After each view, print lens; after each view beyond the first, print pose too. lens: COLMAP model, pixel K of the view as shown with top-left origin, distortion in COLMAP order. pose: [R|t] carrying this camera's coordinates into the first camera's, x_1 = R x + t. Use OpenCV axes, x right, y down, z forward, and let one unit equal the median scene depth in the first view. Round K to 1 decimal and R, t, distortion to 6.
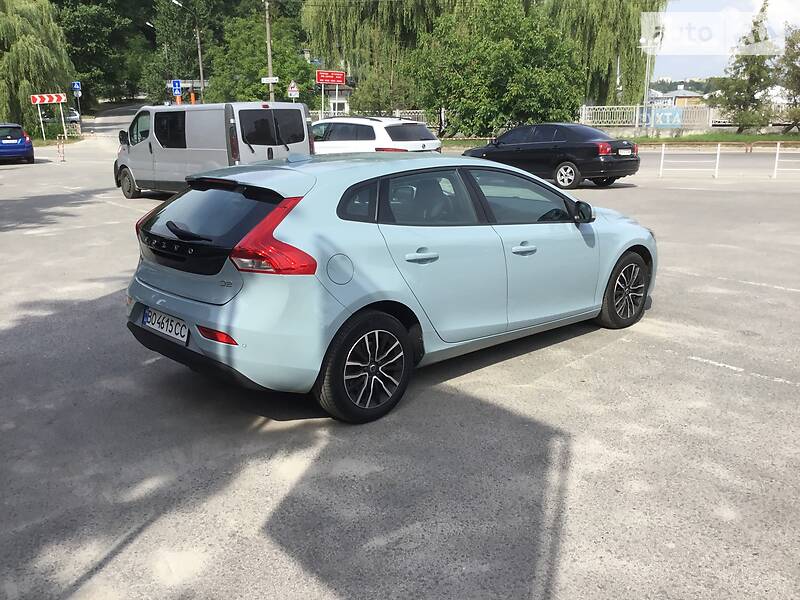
lens RADIAL K [[722.0, 0, 401.9], [0, 722.0, 299.9], [0, 0, 1]] dist [0.089980, -0.162661]
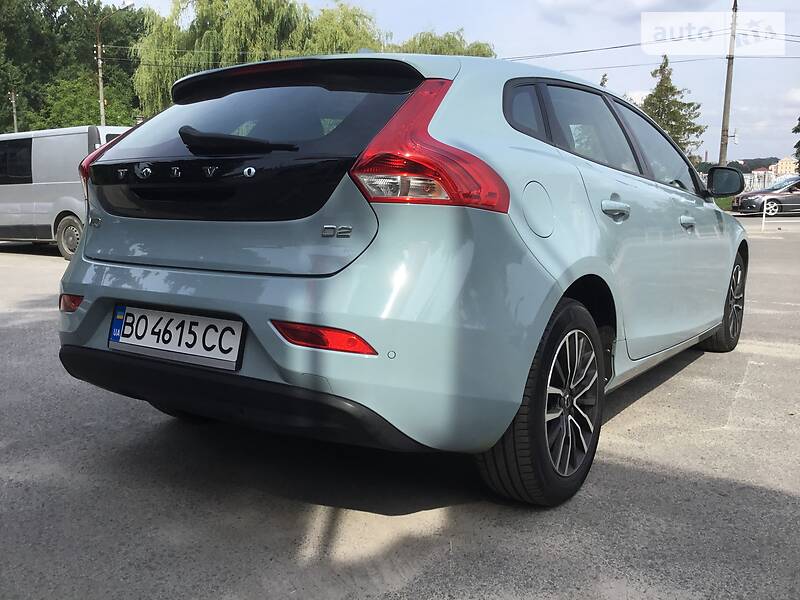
lens RADIAL K [[722.0, 0, 401.9], [0, 722.0, 299.9], [0, 0, 1]] dist [0.089980, -0.162661]
pose [[0.973859, -0.022234, 0.226061, -0.253003], [0.046062, 0.993852, -0.100682, 0.060058], [-0.222433, 0.108463, 0.968896, 0.428558]]
